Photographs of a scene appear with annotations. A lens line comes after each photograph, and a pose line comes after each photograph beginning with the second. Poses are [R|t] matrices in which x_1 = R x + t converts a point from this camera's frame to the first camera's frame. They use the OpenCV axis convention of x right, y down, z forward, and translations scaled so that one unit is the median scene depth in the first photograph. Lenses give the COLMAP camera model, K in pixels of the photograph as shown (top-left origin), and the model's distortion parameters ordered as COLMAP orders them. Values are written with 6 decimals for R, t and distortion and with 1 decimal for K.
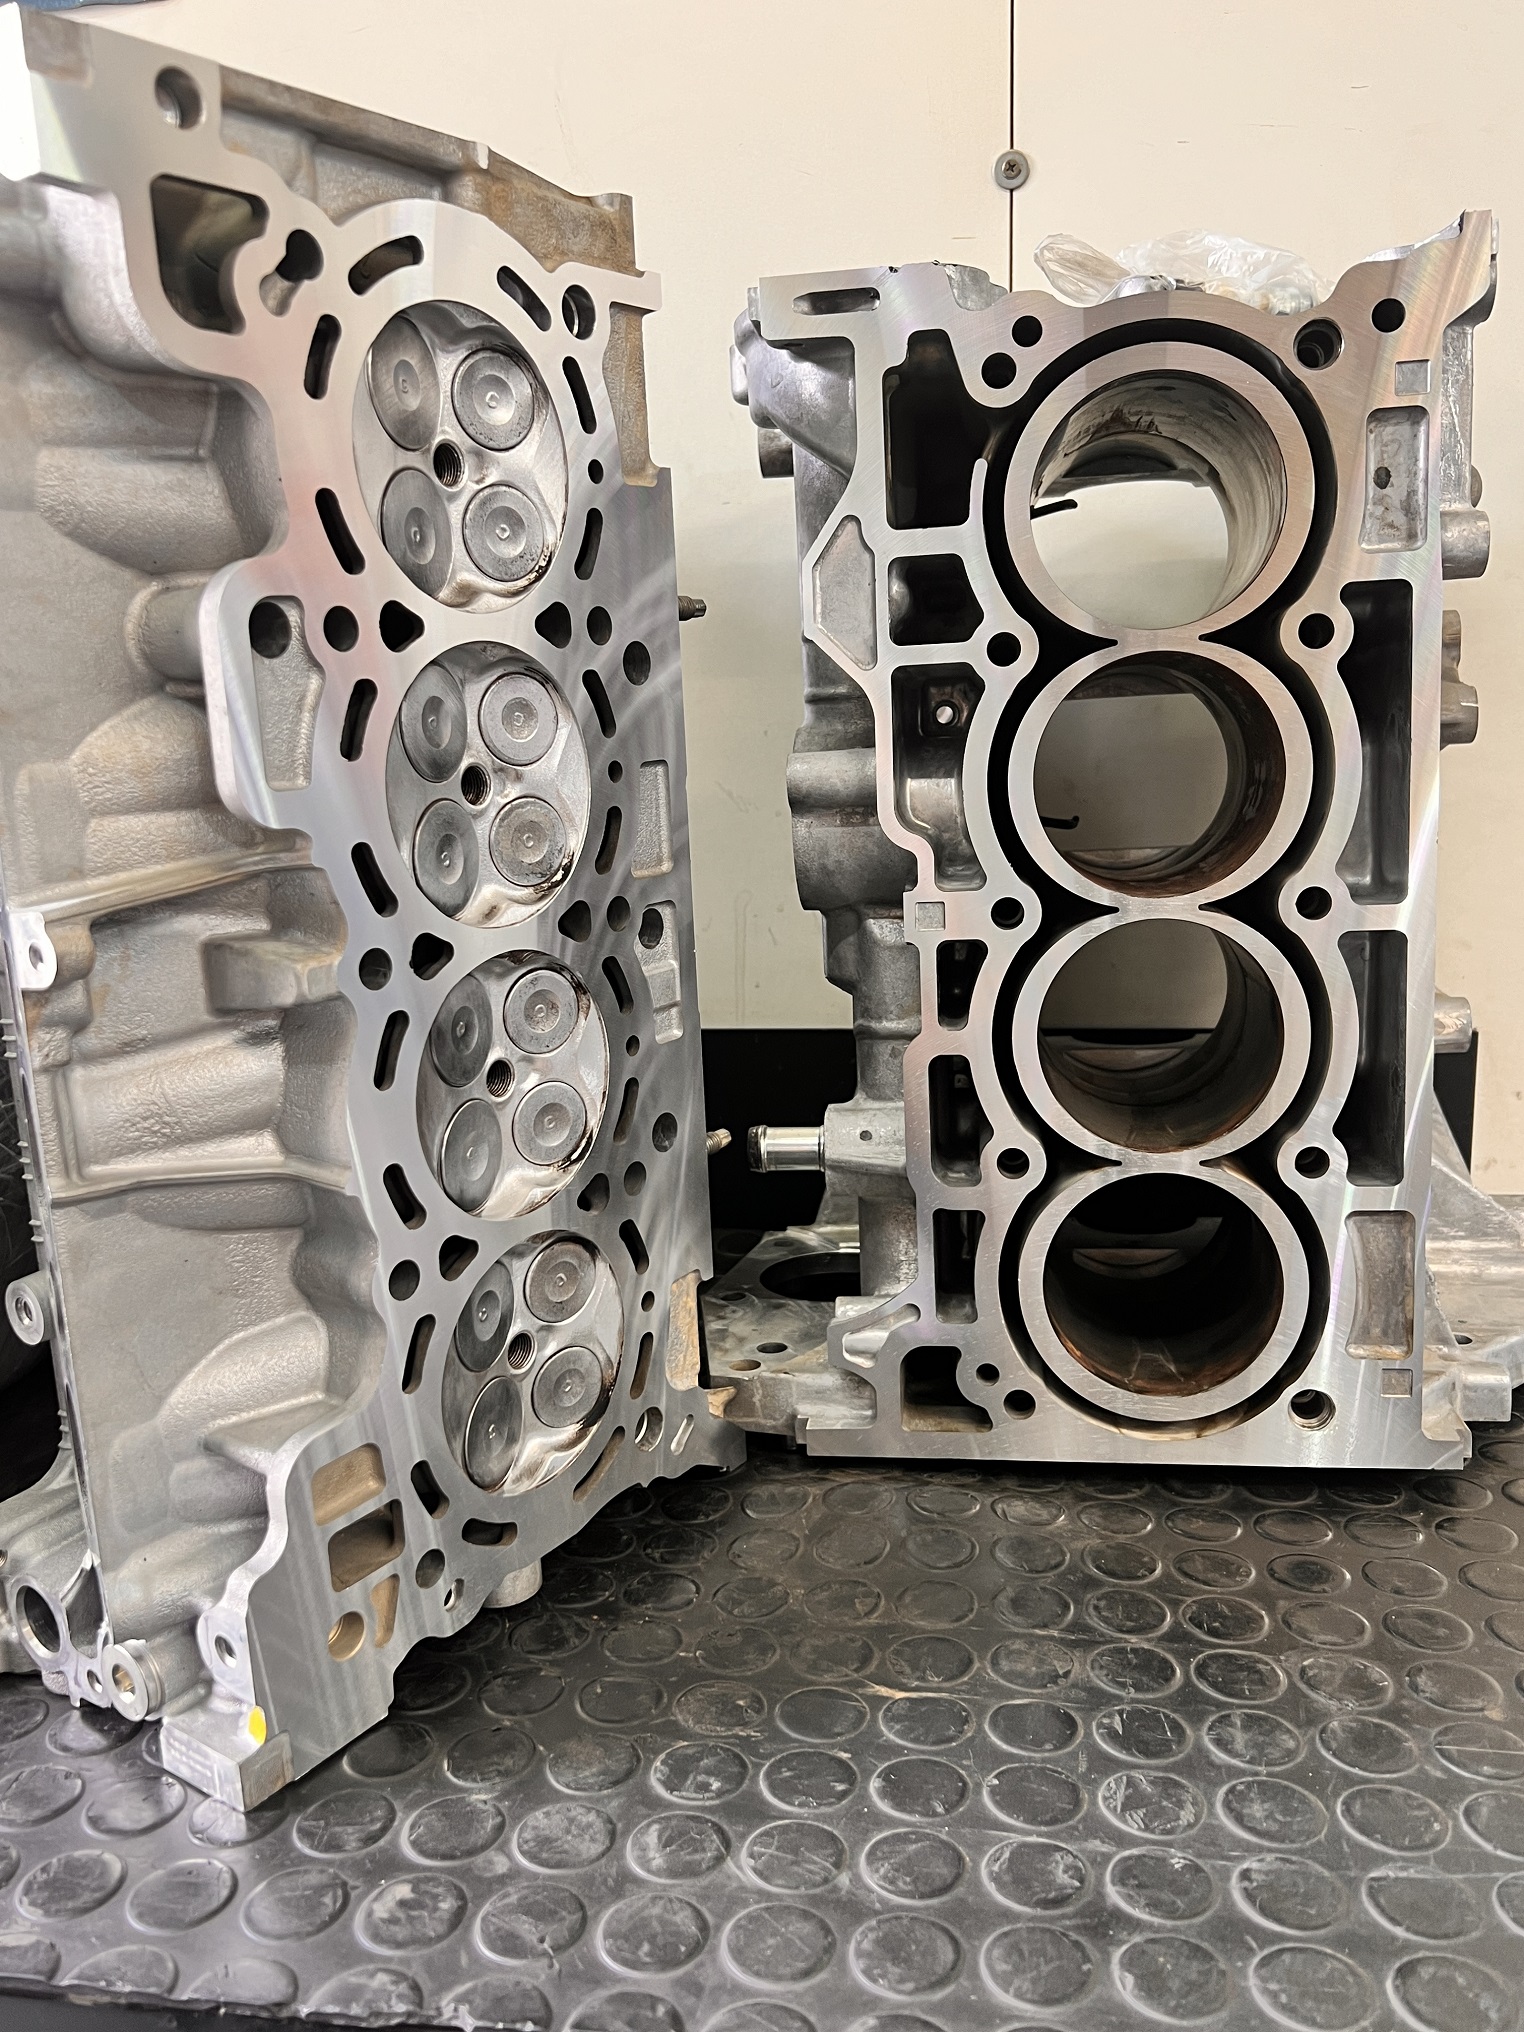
lens RADIAL K [[1594.6, 0, 766.1], [0, 1594.6, 1027.8], [0, 0, 1]] dist [0.039608, -0.092479]
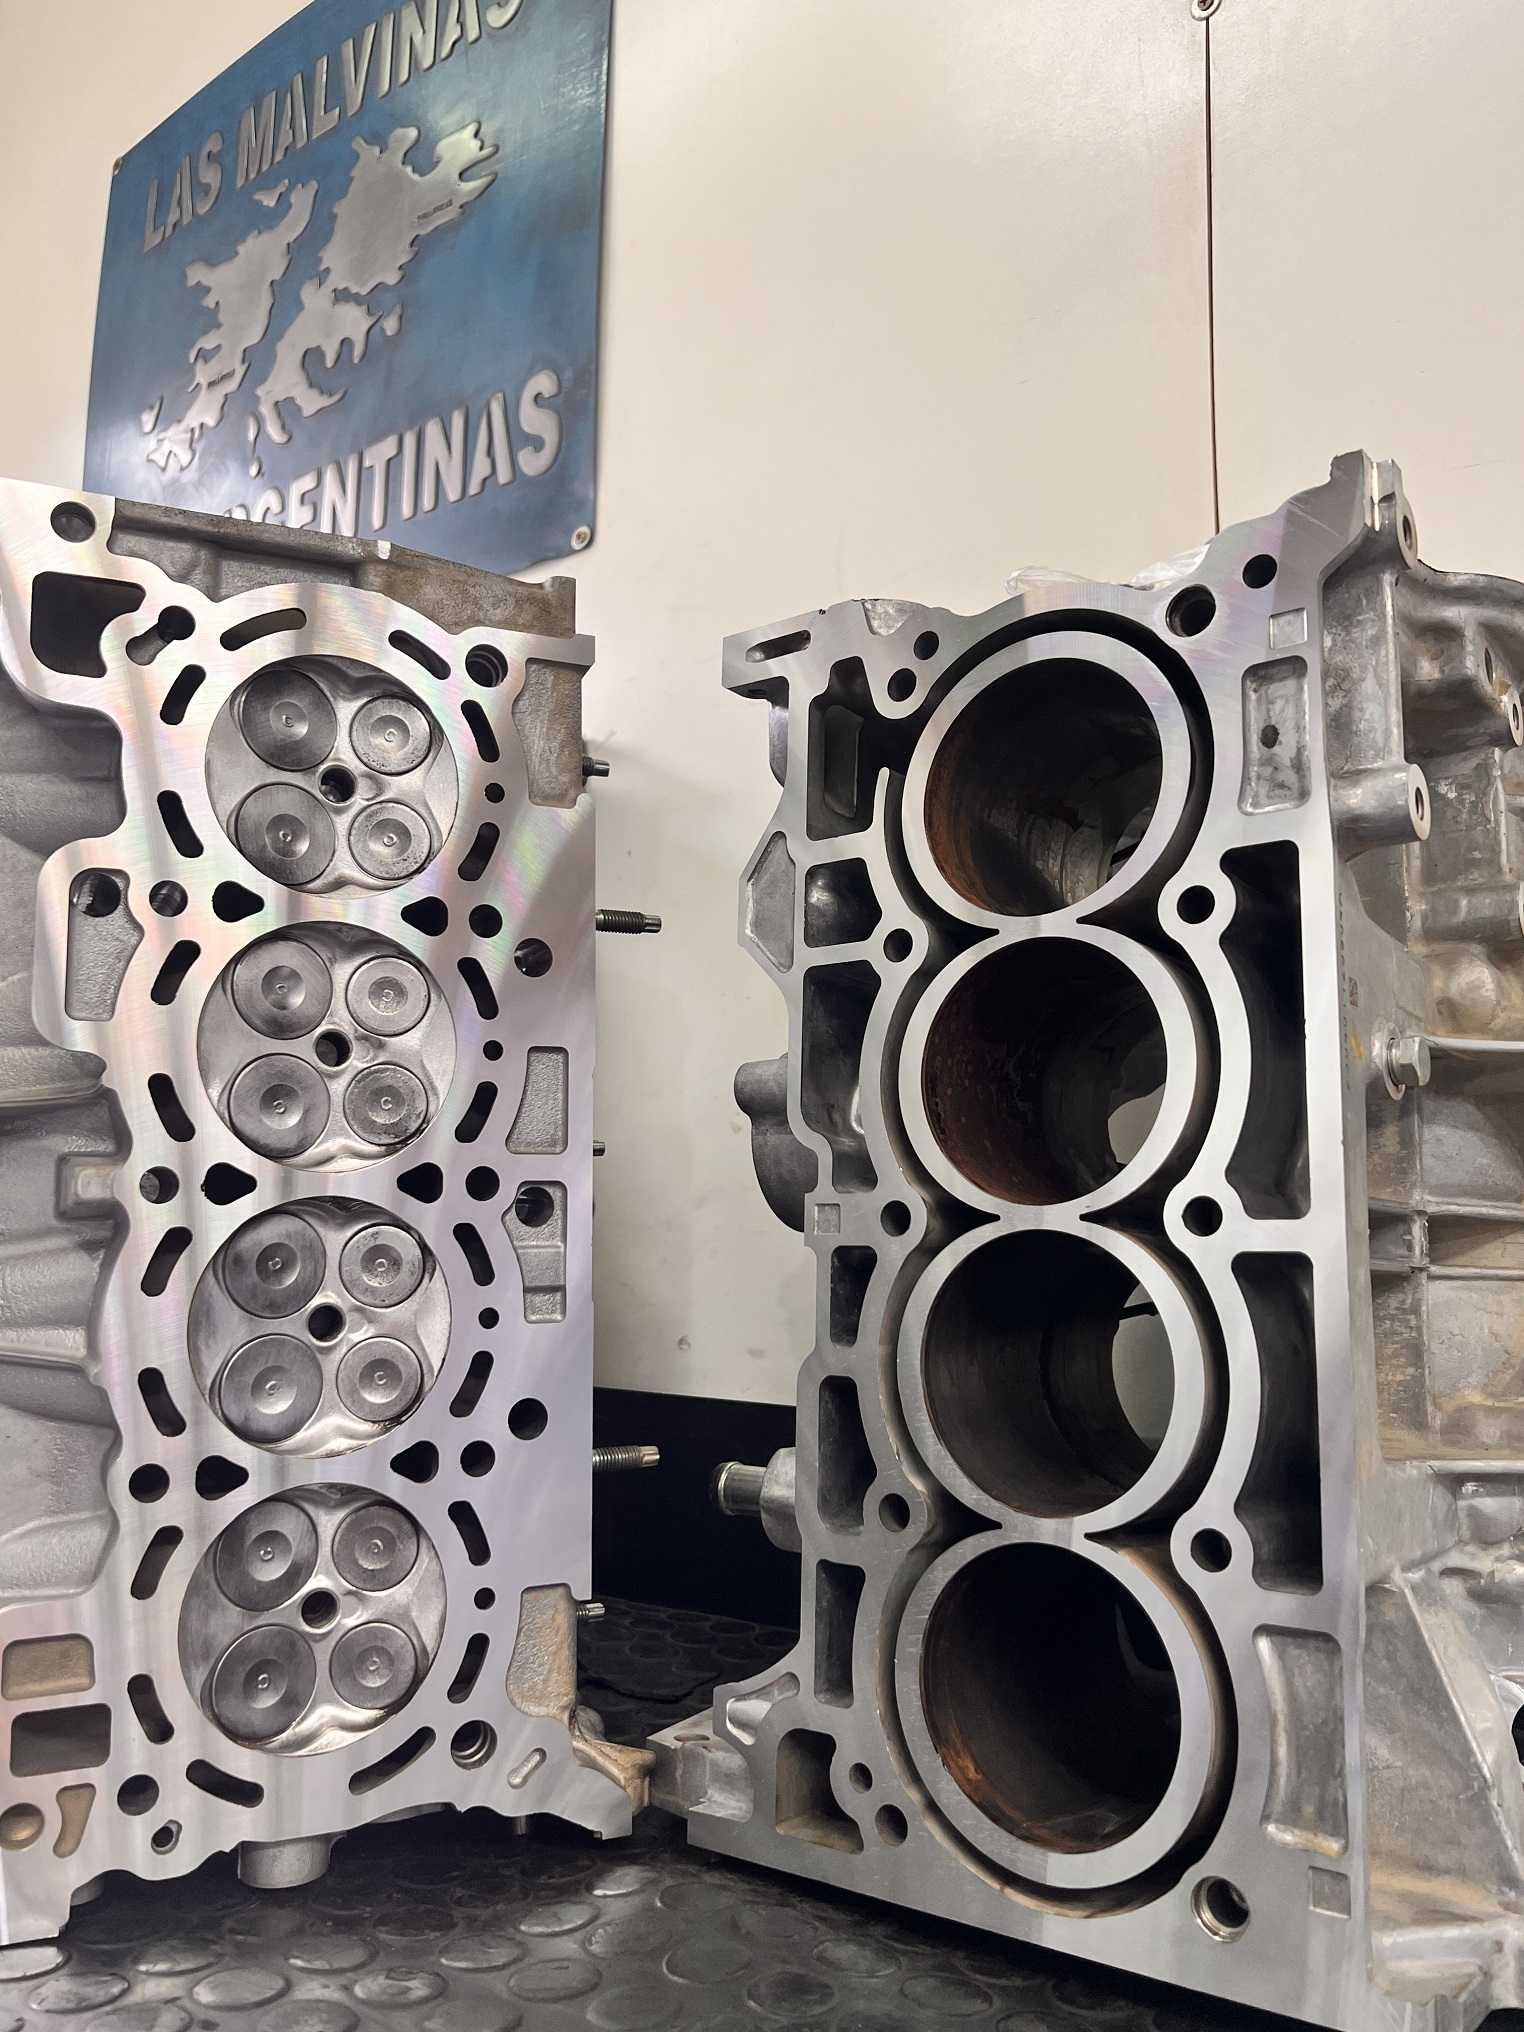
lens RADIAL K [[1594.6, 0, 766.1], [0, 1594.6, 1027.8], [0, 0, 1]] dist [0.039608, -0.092479]
pose [[0.873209, -0.015222, -0.487109, 0.577385], [-0.137350, 0.951309, -0.275947, 0.093679], [0.467591, 0.307863, 0.828600, 0.187060]]
